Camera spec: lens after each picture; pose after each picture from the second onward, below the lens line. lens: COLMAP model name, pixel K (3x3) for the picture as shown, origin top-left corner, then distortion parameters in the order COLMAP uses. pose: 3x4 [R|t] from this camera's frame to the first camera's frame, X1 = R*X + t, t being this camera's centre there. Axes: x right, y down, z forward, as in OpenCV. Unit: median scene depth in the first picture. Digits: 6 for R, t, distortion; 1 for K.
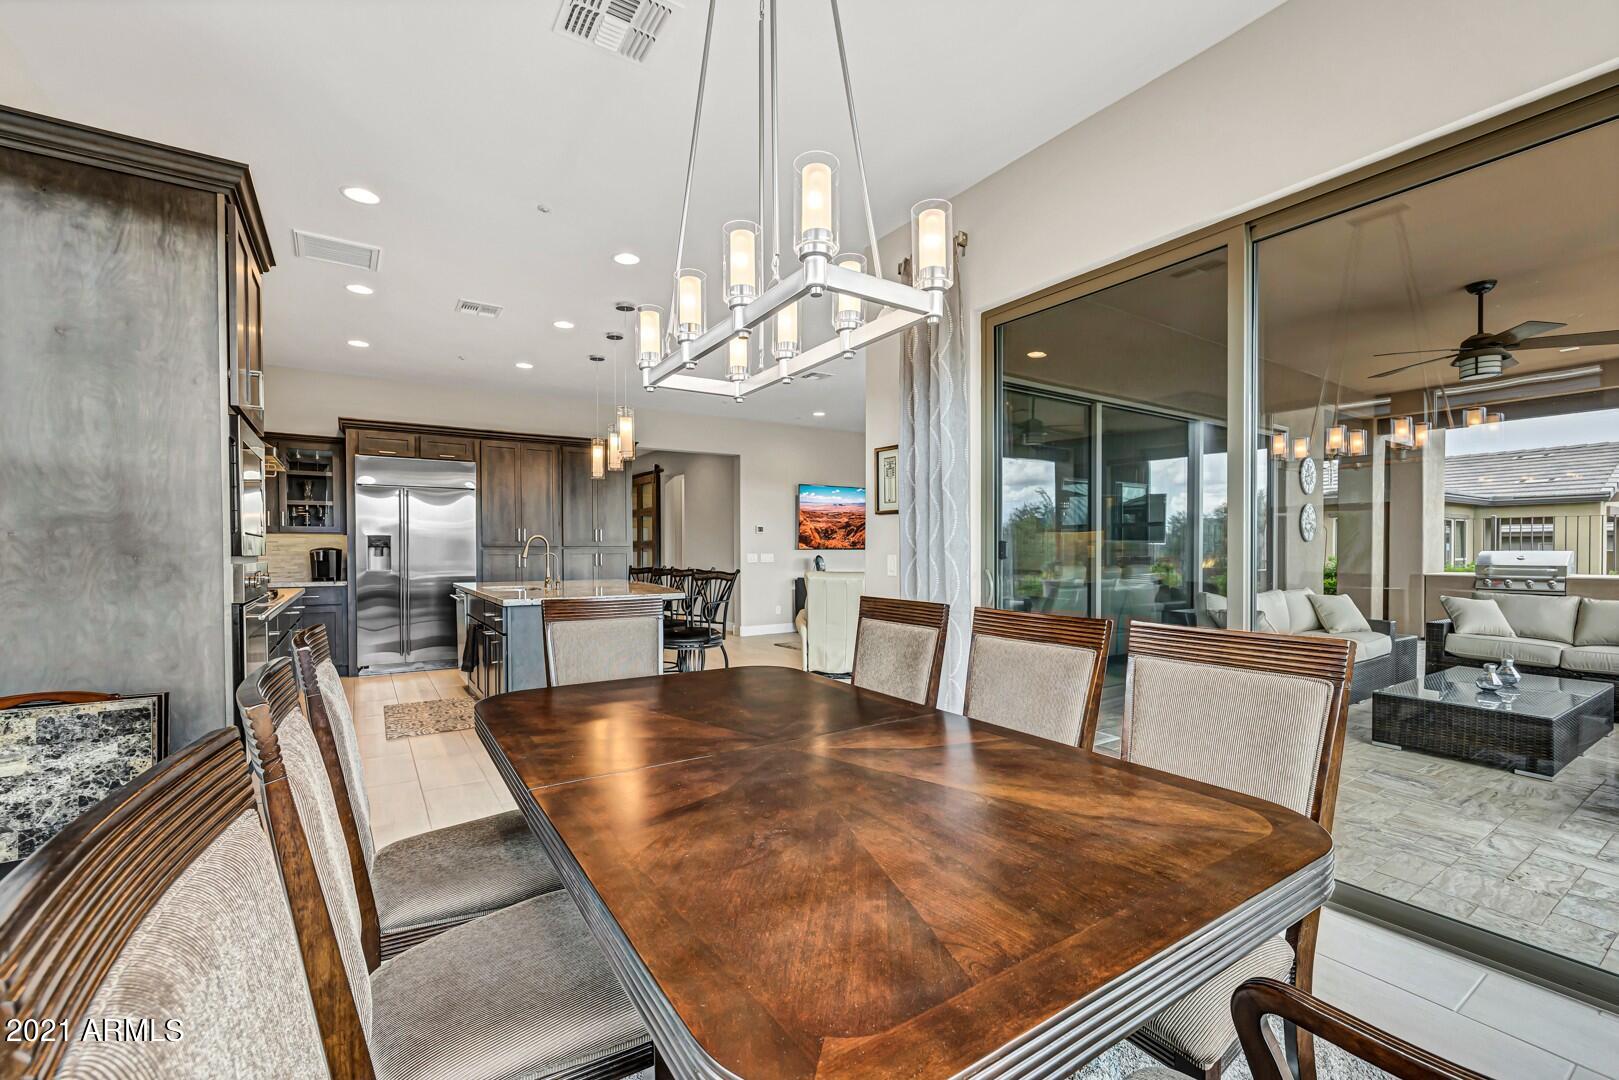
lens RADIAL K [[695.2, 0, 809.5], [0, 695.2, 540.0], [0, 0, 1]] dist [-0.000934, -0.000028]
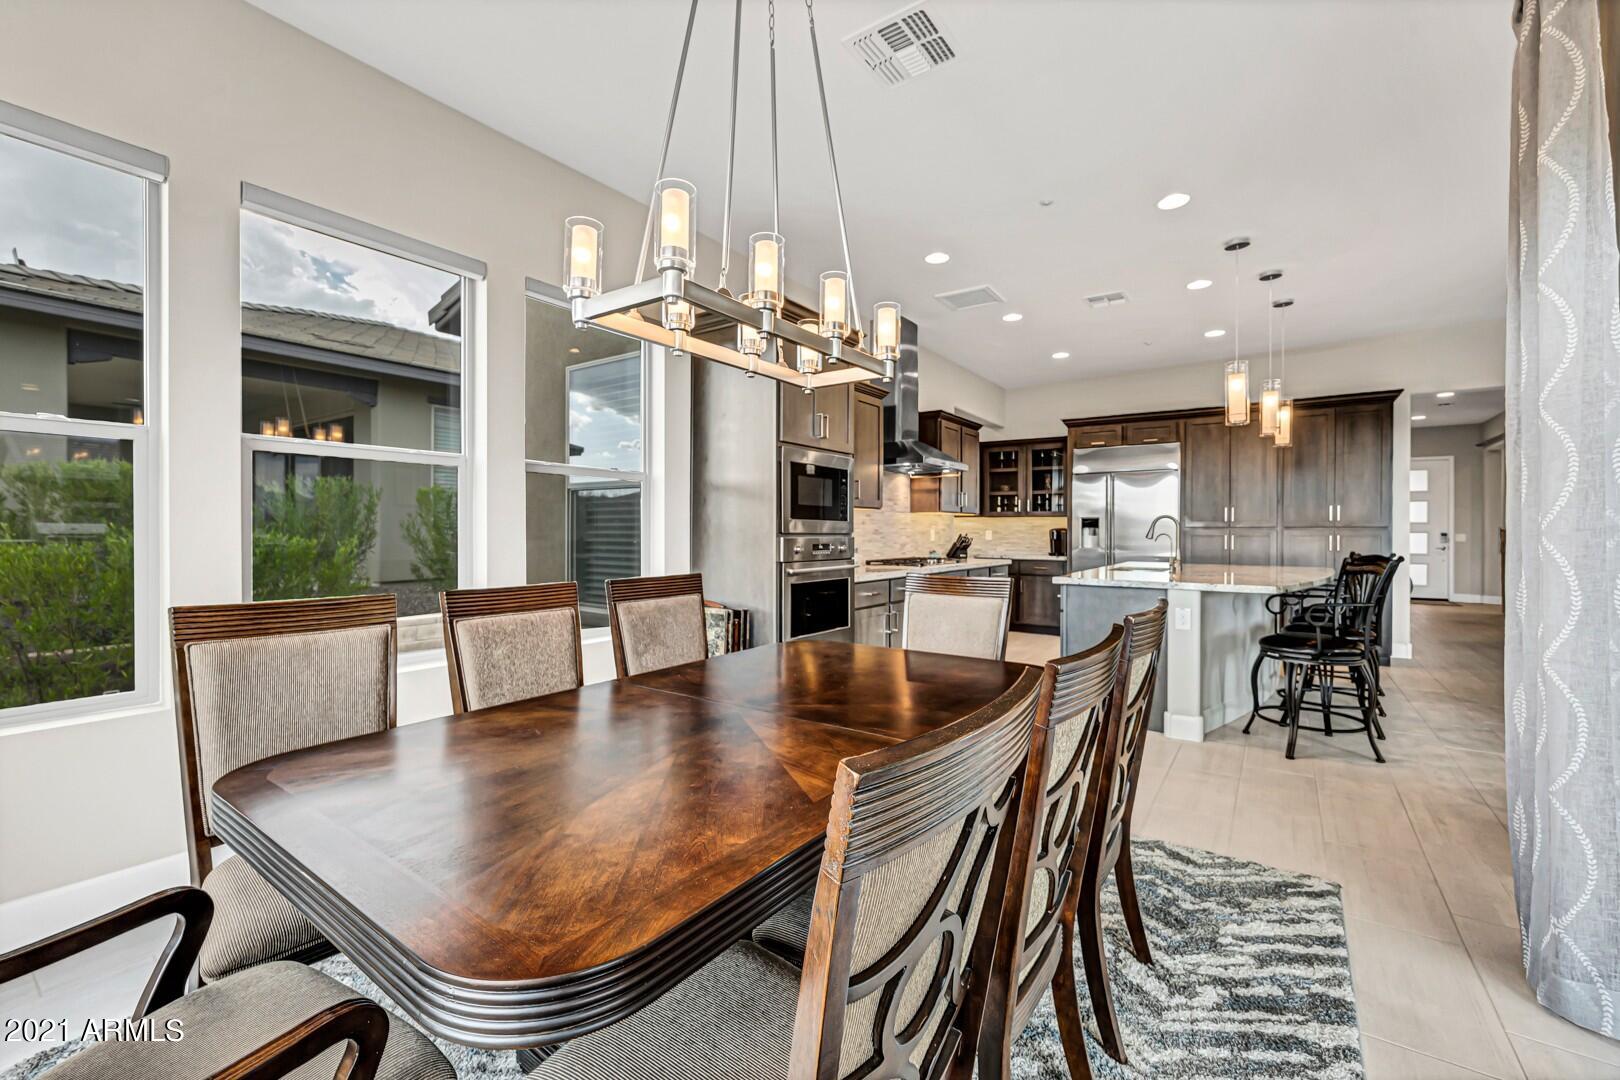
lens RADIAL K [[662.2, 0, 810.0], [0, 662.2, 540.0], [0, 0, 1]] dist [-0.000497, -0.000008]
pose [[0.358688, 0.021377, -0.933213, 0.236275], [0.007560, 0.999638, 0.025805, -0.000874], [0.933427, -0.016311, 0.358397, 0.175244]]
